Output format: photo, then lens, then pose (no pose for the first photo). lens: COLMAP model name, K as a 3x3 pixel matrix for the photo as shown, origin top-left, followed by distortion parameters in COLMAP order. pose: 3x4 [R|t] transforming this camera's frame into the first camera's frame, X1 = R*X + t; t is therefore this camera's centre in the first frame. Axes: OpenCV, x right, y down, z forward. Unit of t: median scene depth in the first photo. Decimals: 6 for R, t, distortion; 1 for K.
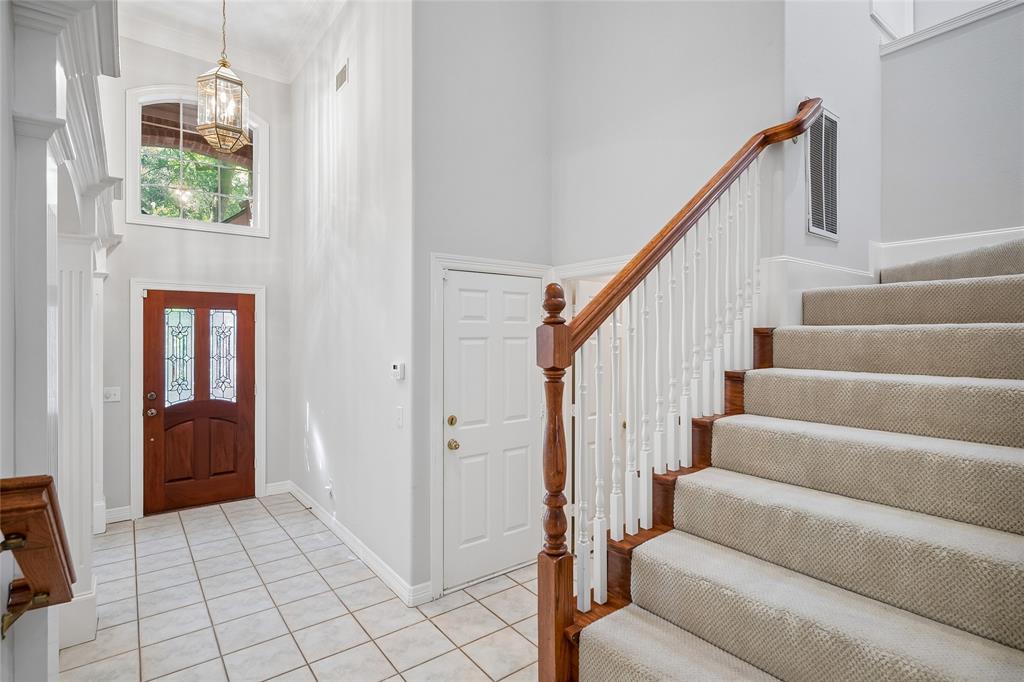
lens RADIAL K [[505.3, 0, 514.2], [0, 505.3, 337.3], [0, 0, 1]] dist [-0.002000, -0.000426]
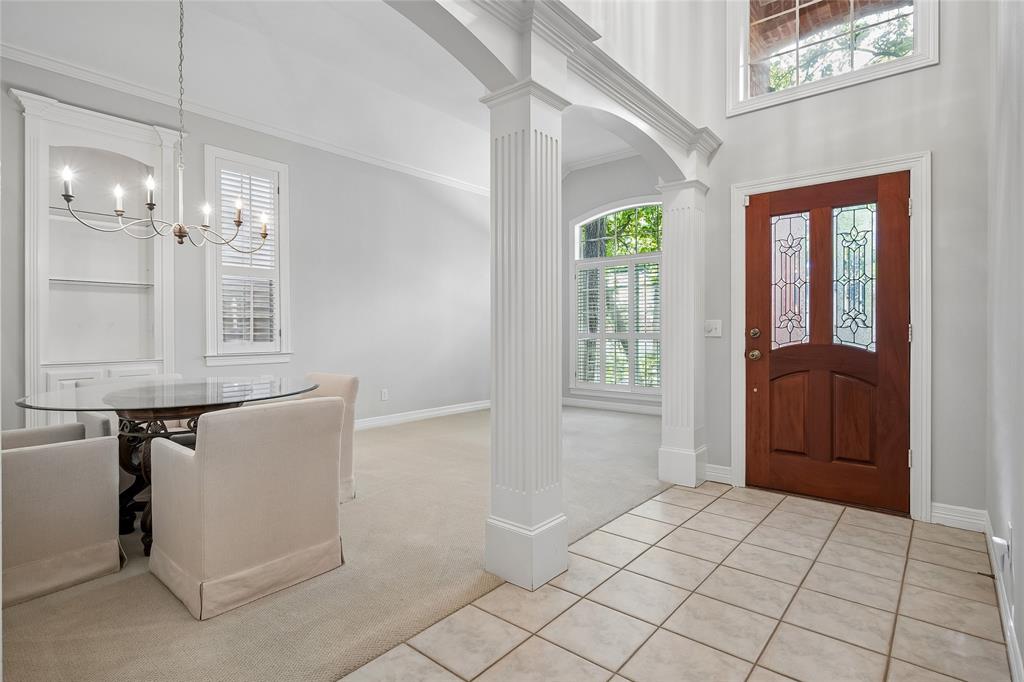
lens RADIAL K [[505.3, 0, 514.6], [0, 505.3, 332.9], [0, 0, 1]] dist [-0.002000, -0.000426]
pose [[0.215120, -0.004578, -0.976577, -0.045495], [-0.007411, 0.999953, -0.006320, 0.120400], [0.976559, 0.008597, 0.215076, 0.465612]]
